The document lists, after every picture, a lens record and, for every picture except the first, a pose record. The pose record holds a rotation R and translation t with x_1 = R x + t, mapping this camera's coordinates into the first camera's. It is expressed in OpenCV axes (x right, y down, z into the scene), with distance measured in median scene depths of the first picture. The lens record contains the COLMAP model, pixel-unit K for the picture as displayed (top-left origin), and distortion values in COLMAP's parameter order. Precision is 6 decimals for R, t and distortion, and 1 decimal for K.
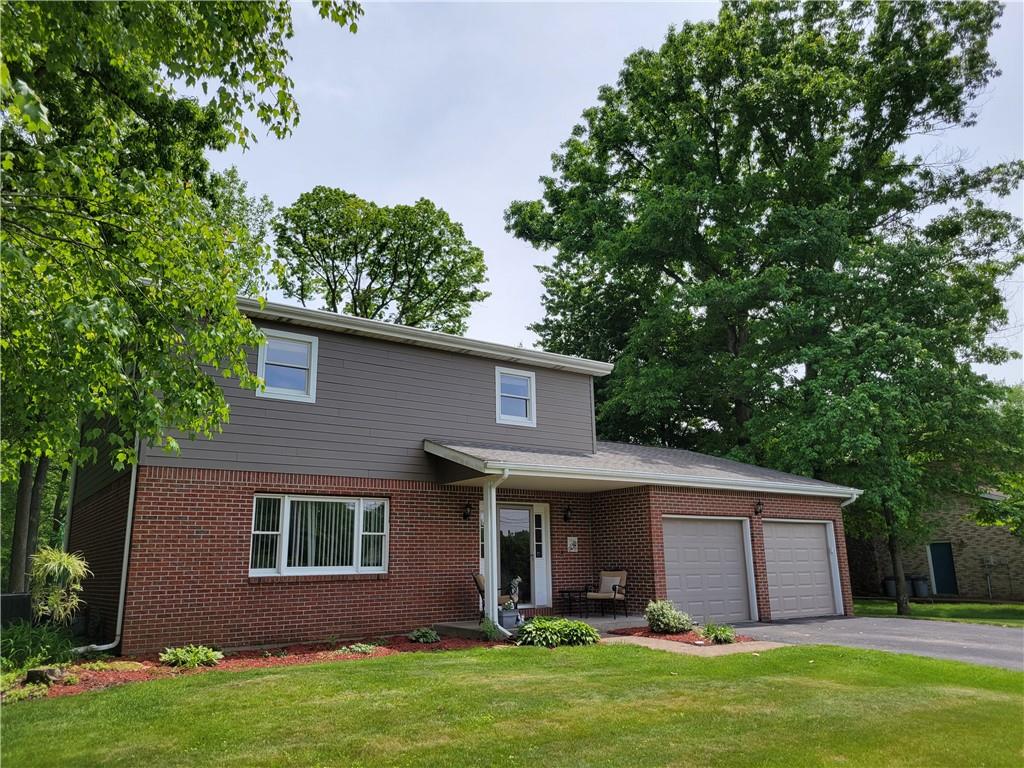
lens RADIAL K [[766.1, 0, 511.9], [0, 766.1, 379.9], [0, 0, 1]] dist [0.013804, 0.001409]
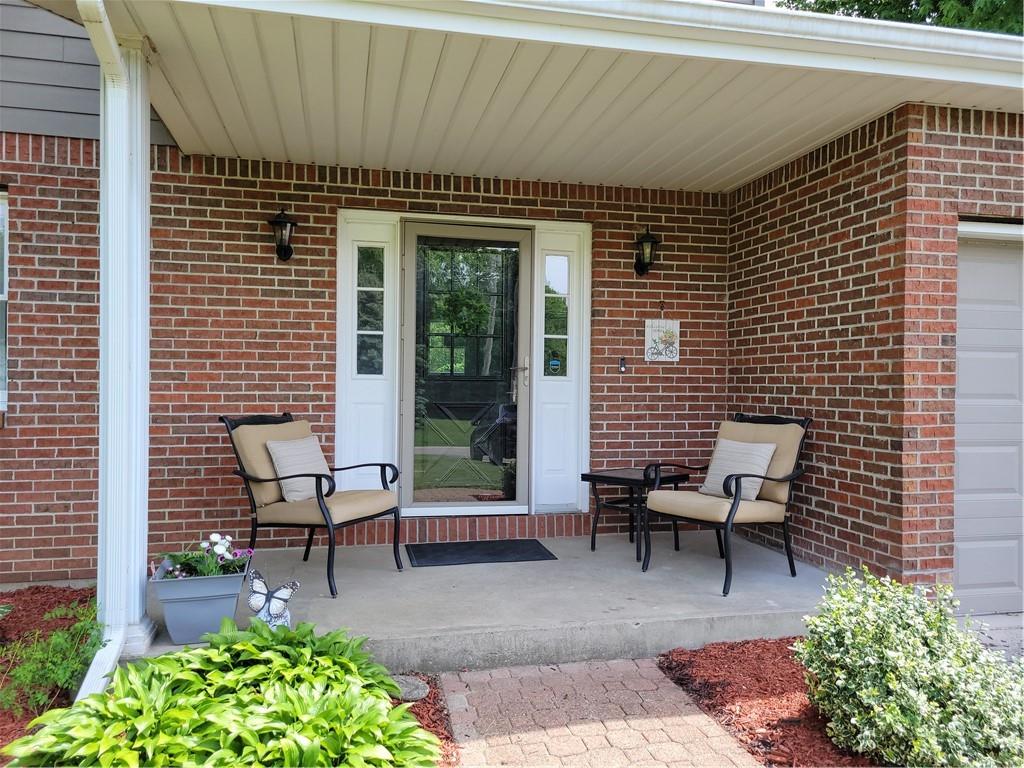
lens RADIAL K [[766.1, 0, 510.7], [0, 766.1, 389.1], [0, 0, 1]] dist [0.013804, 0.001409]
pose [[0.926116, 0.022708, -0.376555, 0.153856], [0.067777, 0.971928, 0.225305, 0.160570], [0.371101, -0.234180, 0.898579, 0.689969]]
